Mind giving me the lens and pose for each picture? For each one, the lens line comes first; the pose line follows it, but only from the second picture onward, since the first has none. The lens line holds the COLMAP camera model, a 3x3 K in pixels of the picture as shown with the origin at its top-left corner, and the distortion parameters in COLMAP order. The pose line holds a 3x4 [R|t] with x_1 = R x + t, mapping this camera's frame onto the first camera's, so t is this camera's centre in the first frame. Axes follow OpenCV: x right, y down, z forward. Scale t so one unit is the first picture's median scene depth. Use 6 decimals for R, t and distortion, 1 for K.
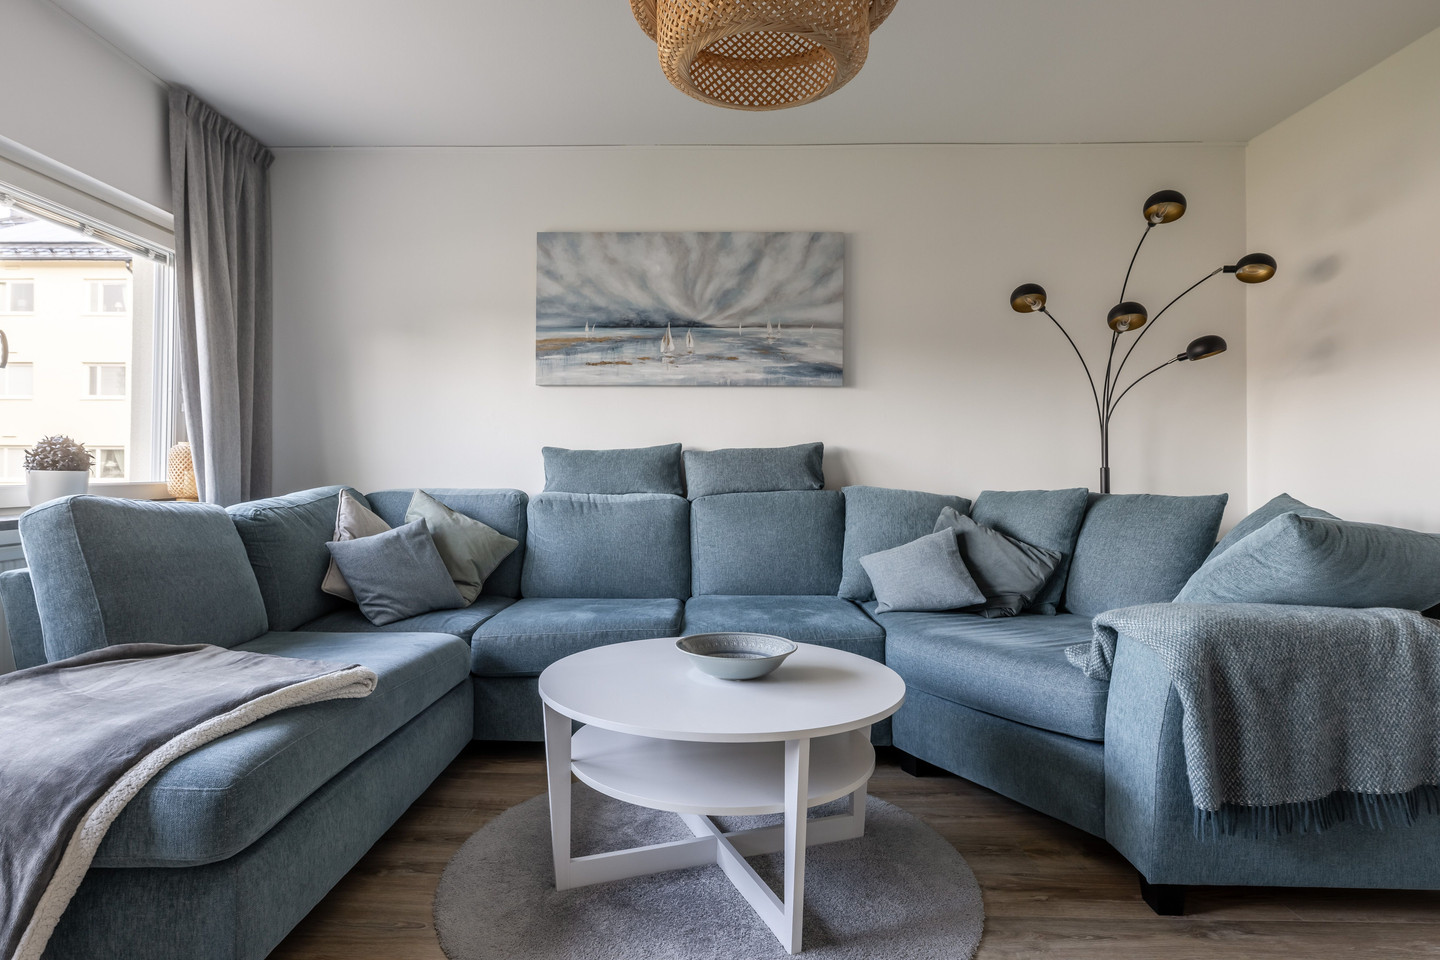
lens RADIAL K [[794.1, 0, 717.5], [0, 794.1, 457.5], [0, 0, 1]] dist [0.002561, 0.000319]
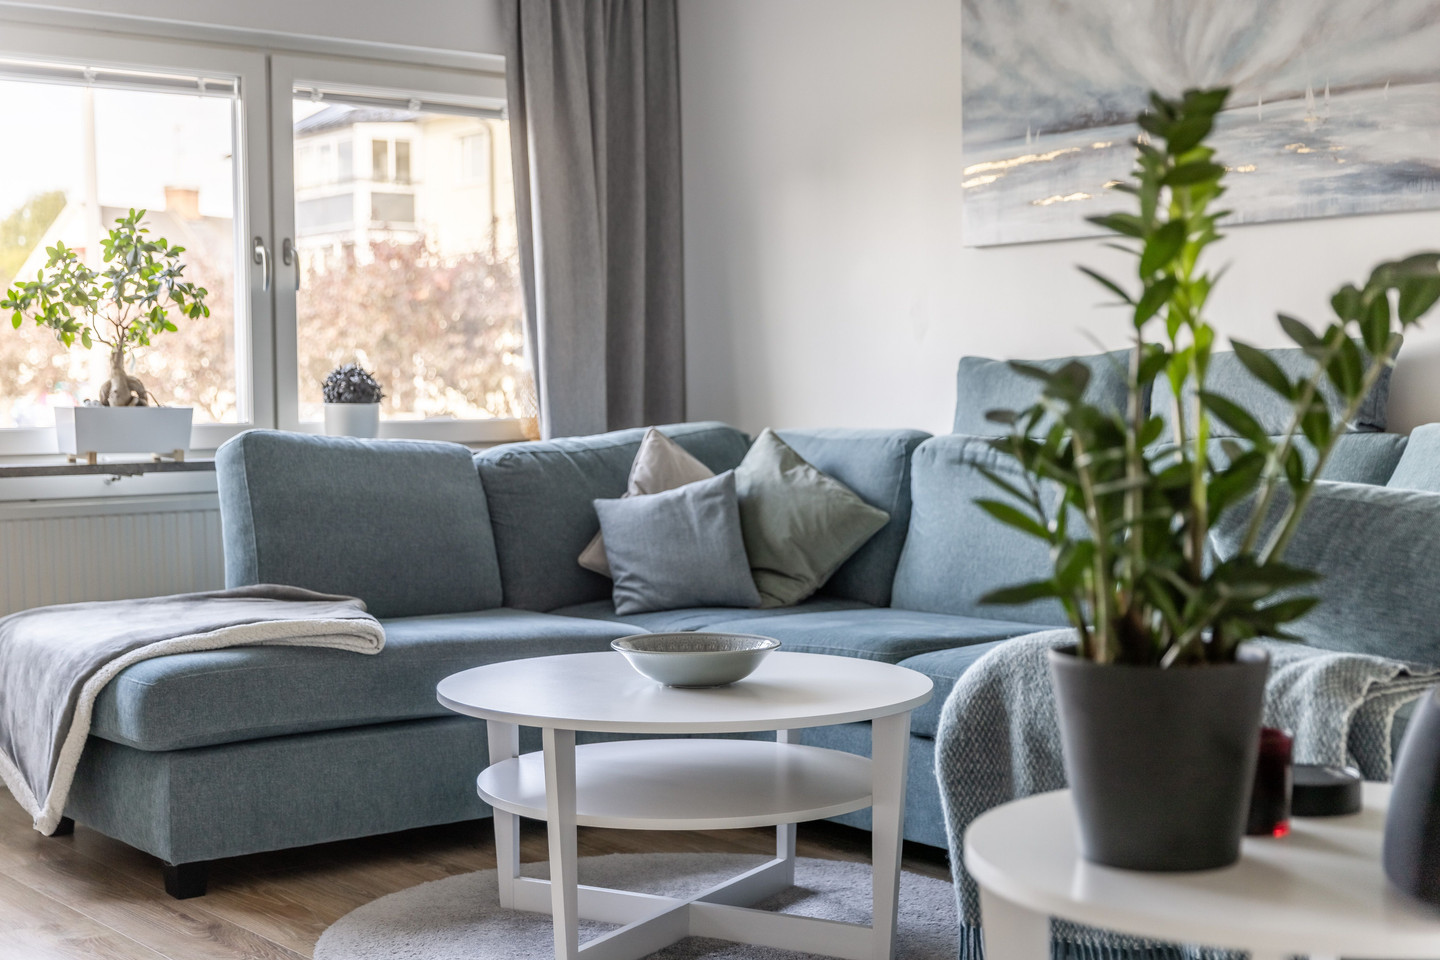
lens RADIAL K [[2088.8, 0, 720.0], [0, 2088.8, 480.0], [0, 0, 1]] dist [0.017378, 0.029219]
pose [[0.631816, 0.023399, -0.774765, 0.831673], [0.022408, 0.998575, 0.048432, -0.001182], [0.774794, -0.047961, 0.630391, -0.091186]]
